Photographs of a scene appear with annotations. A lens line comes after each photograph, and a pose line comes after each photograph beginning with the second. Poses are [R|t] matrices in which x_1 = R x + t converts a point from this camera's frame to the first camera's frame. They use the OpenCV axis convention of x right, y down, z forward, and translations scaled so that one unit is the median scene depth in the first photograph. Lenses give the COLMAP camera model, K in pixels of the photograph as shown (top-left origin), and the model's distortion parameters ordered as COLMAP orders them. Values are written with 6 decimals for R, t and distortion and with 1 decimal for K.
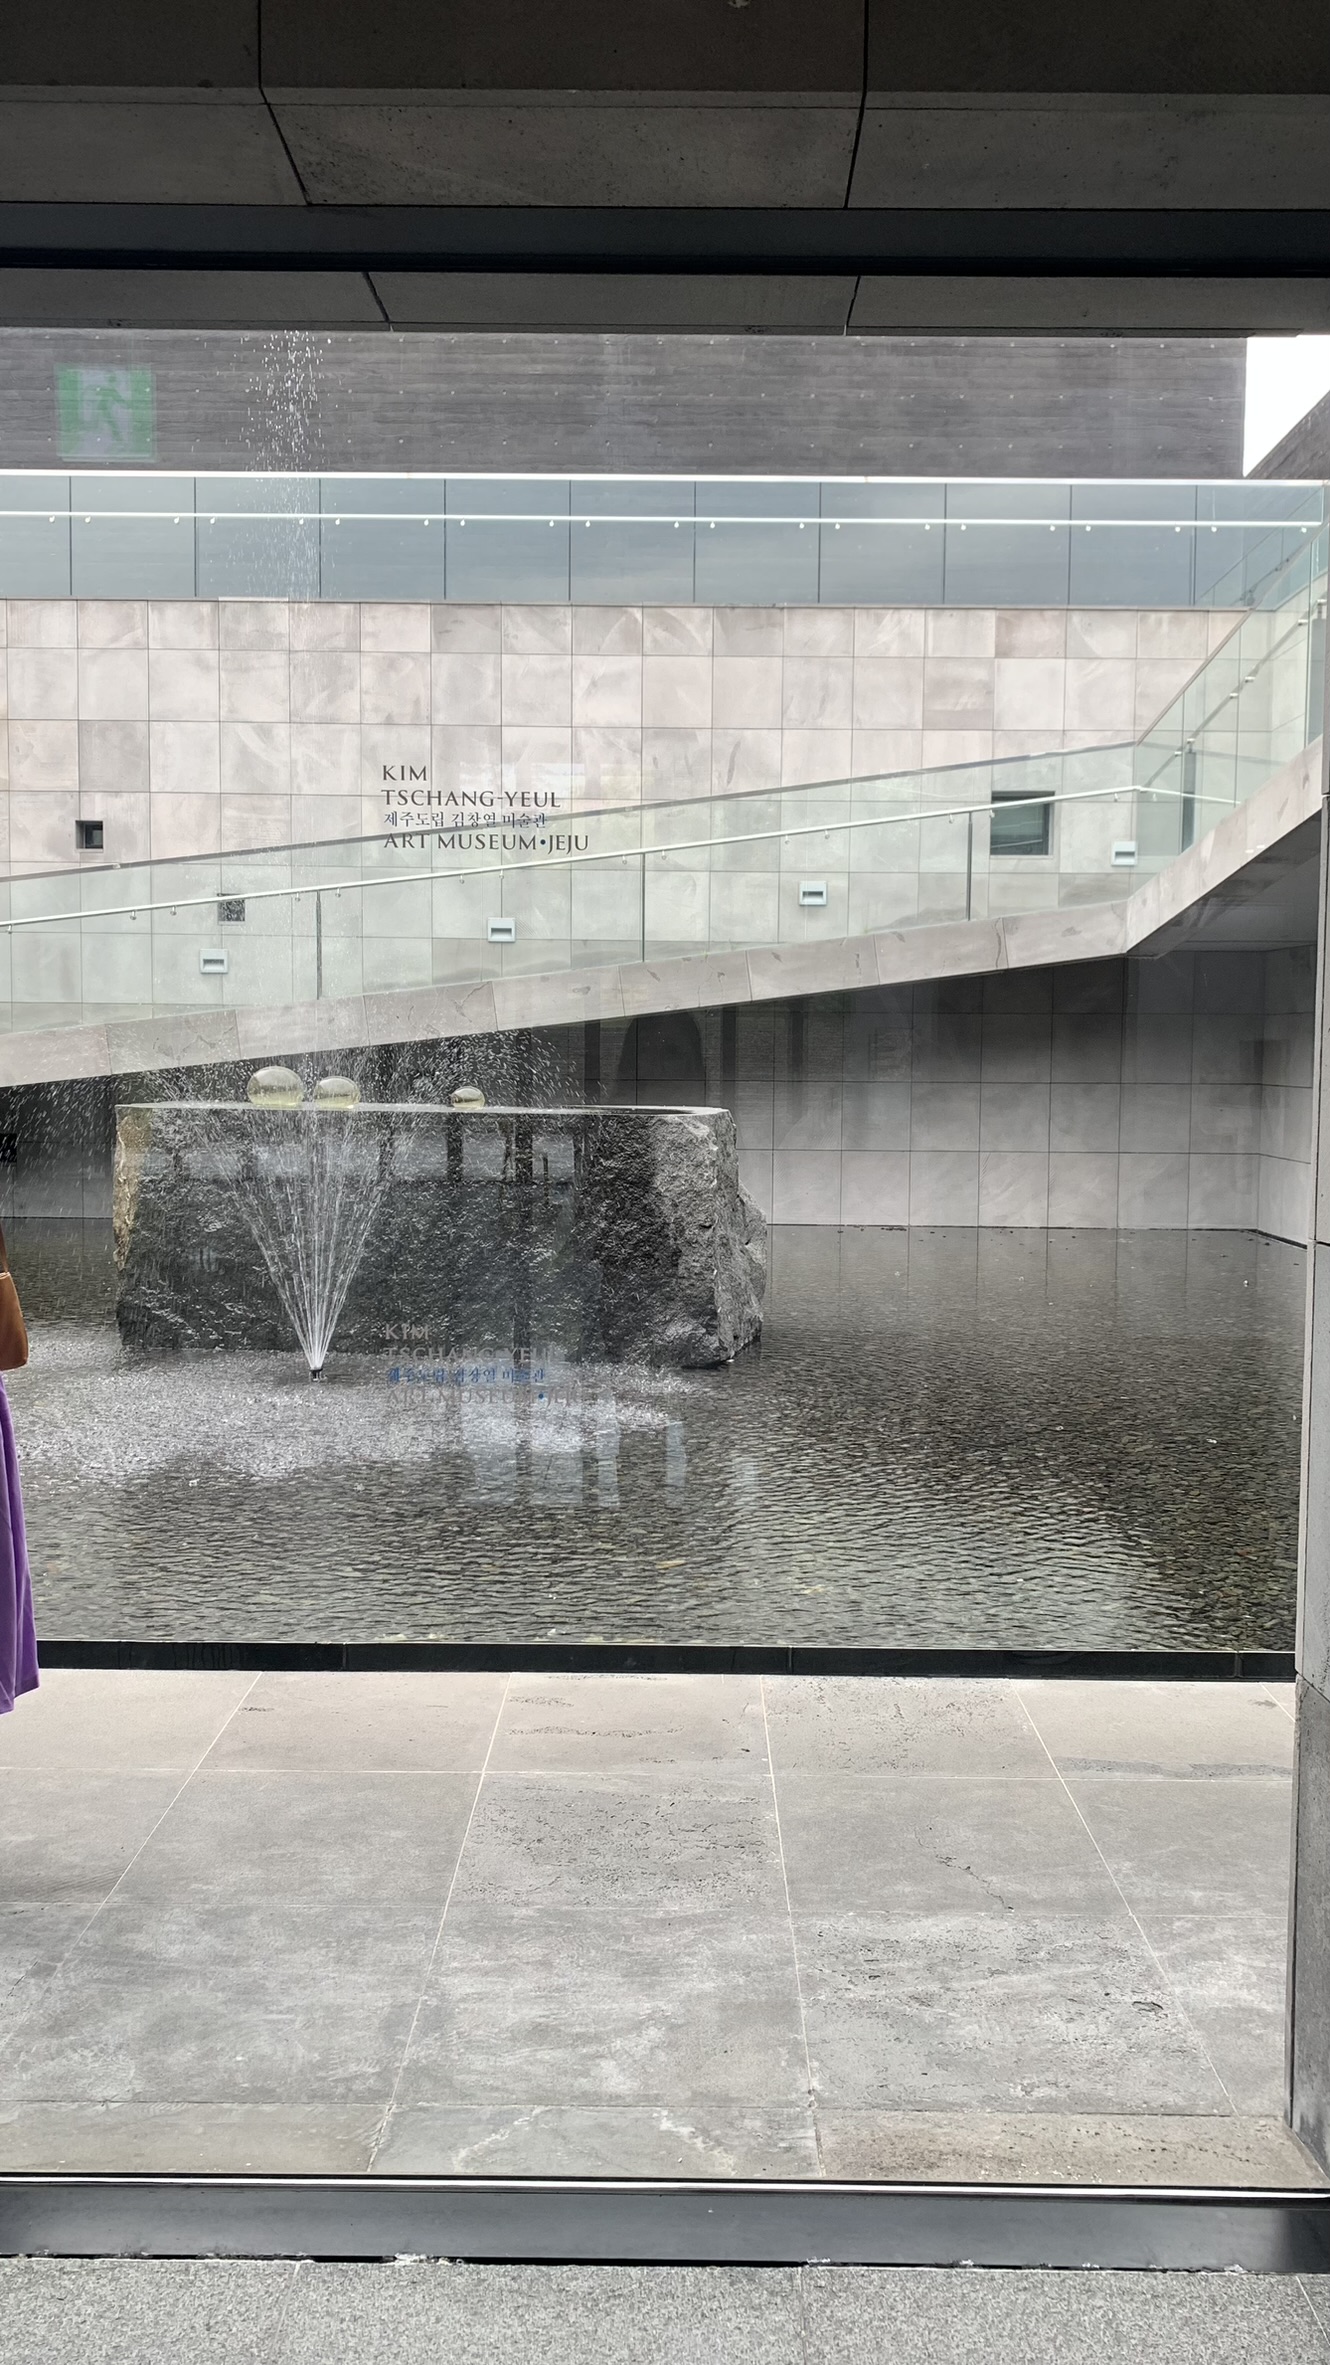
lens RADIAL K [[1810.7, 0, 673.0], [0, 1810.7, 1164.8], [0, 0, 1]] dist [0.072357, -0.058548]
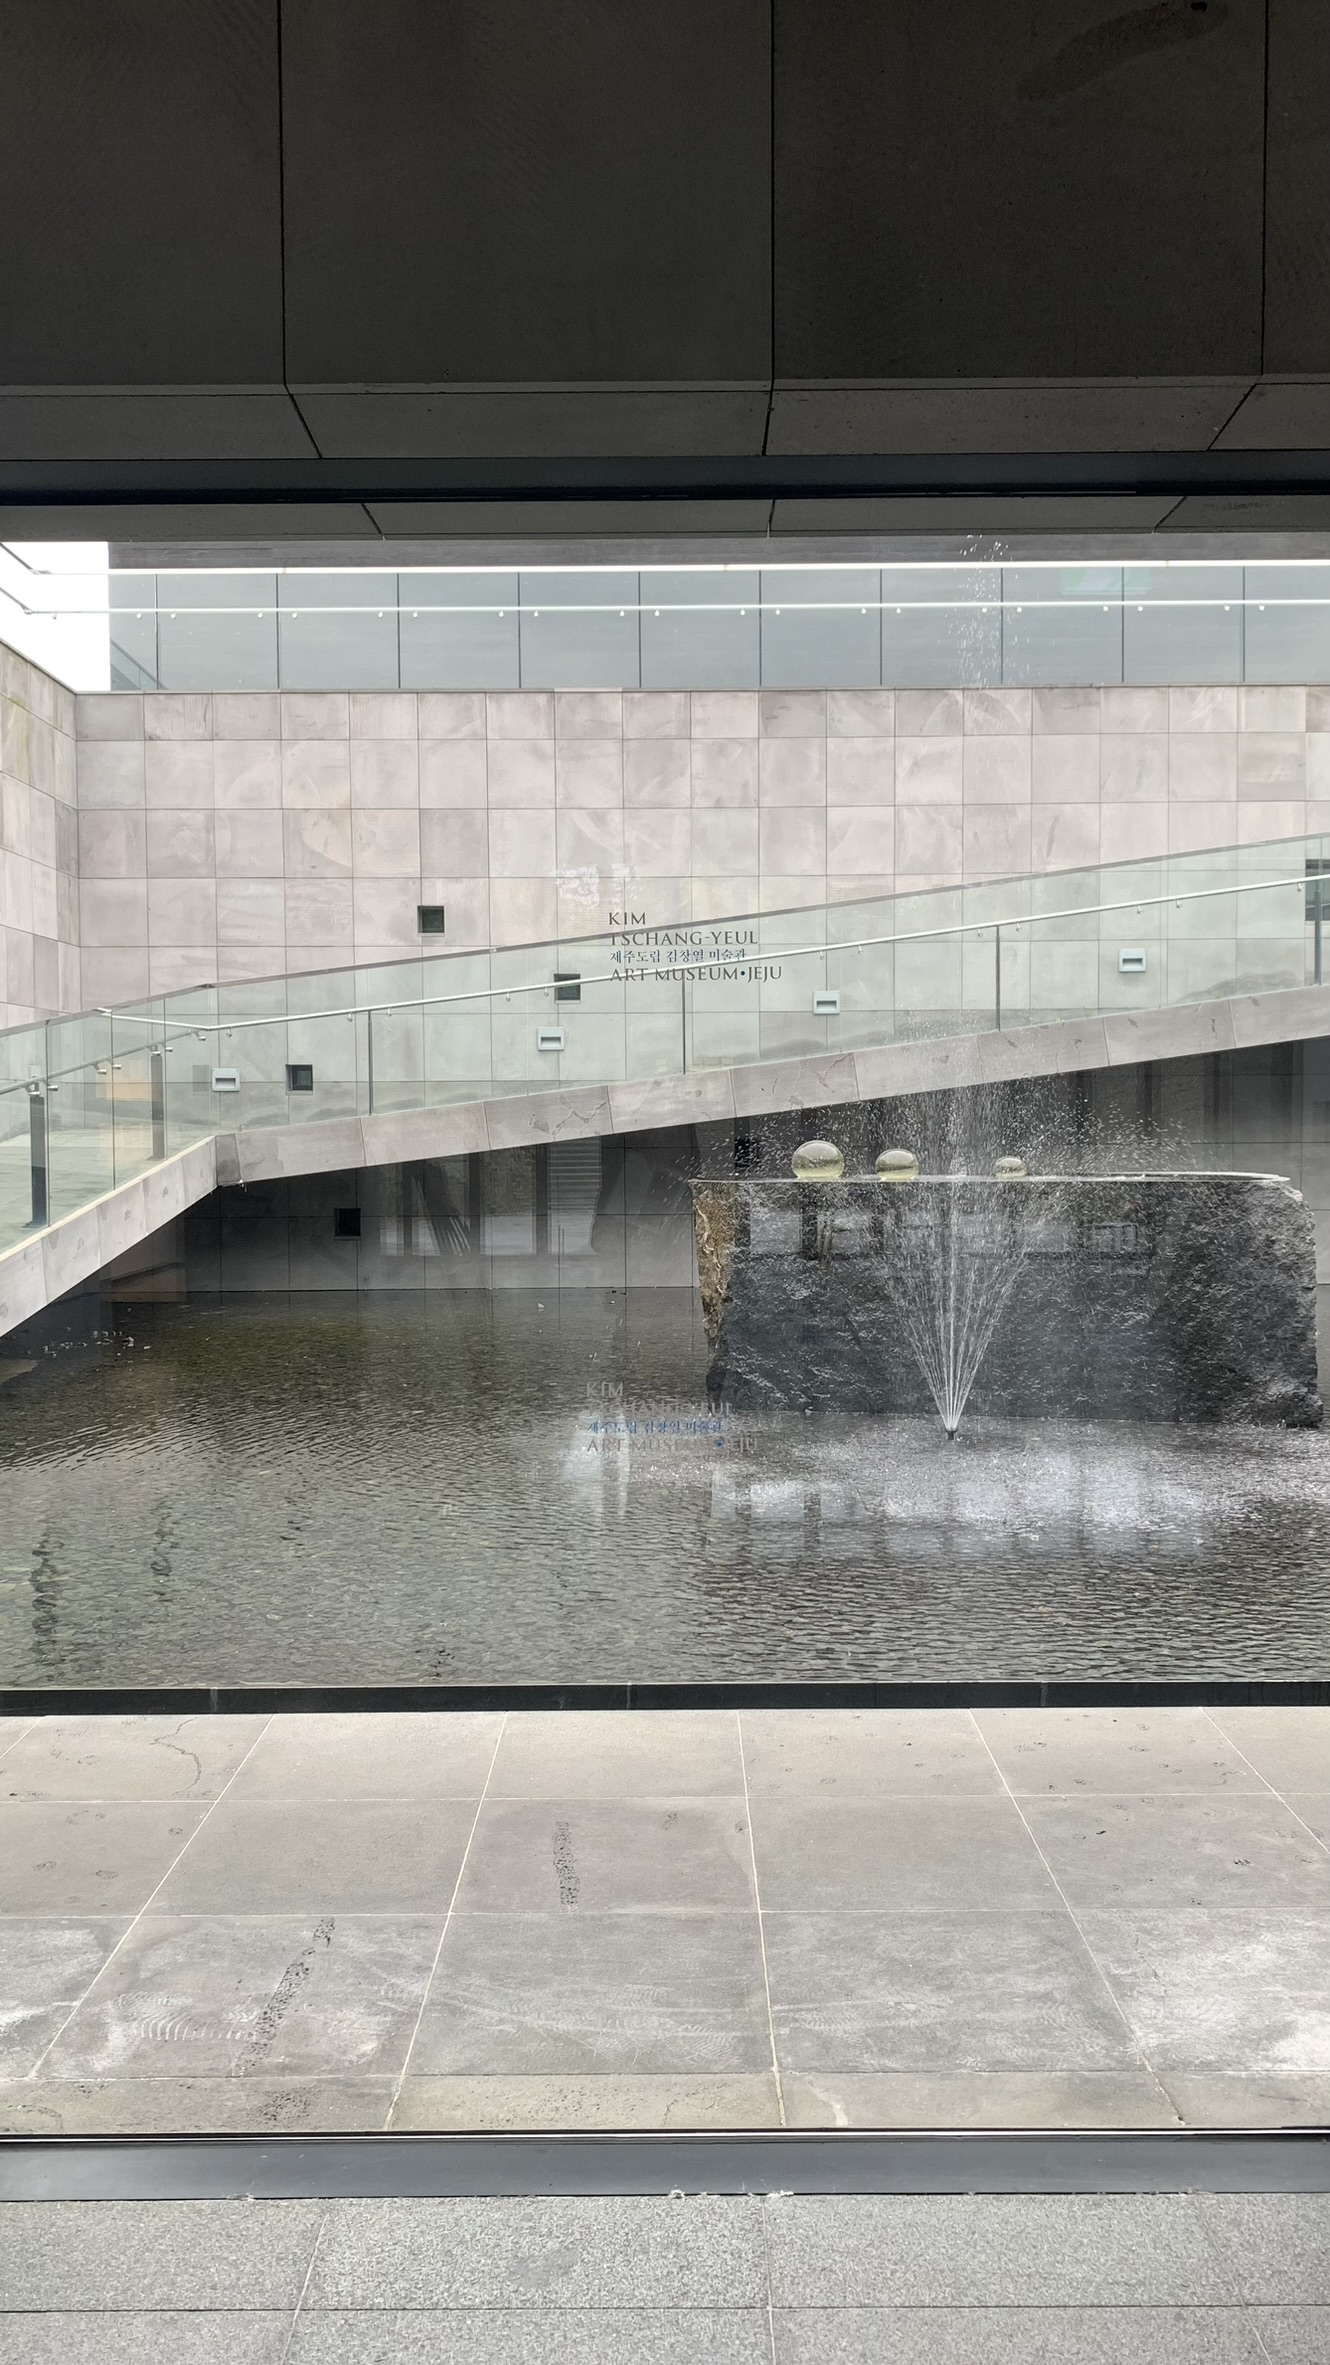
lens RADIAL K [[1810.7, 0, 675.2], [0, 1810.7, 1165.5], [0, 0, 1]] dist [0.072357, -0.058548]
pose [[0.999837, -0.017259, 0.005273, -0.189608], [0.017429, 0.999263, -0.034188, -0.003589], [-0.004679, 0.034274, 0.999402, -0.024115]]
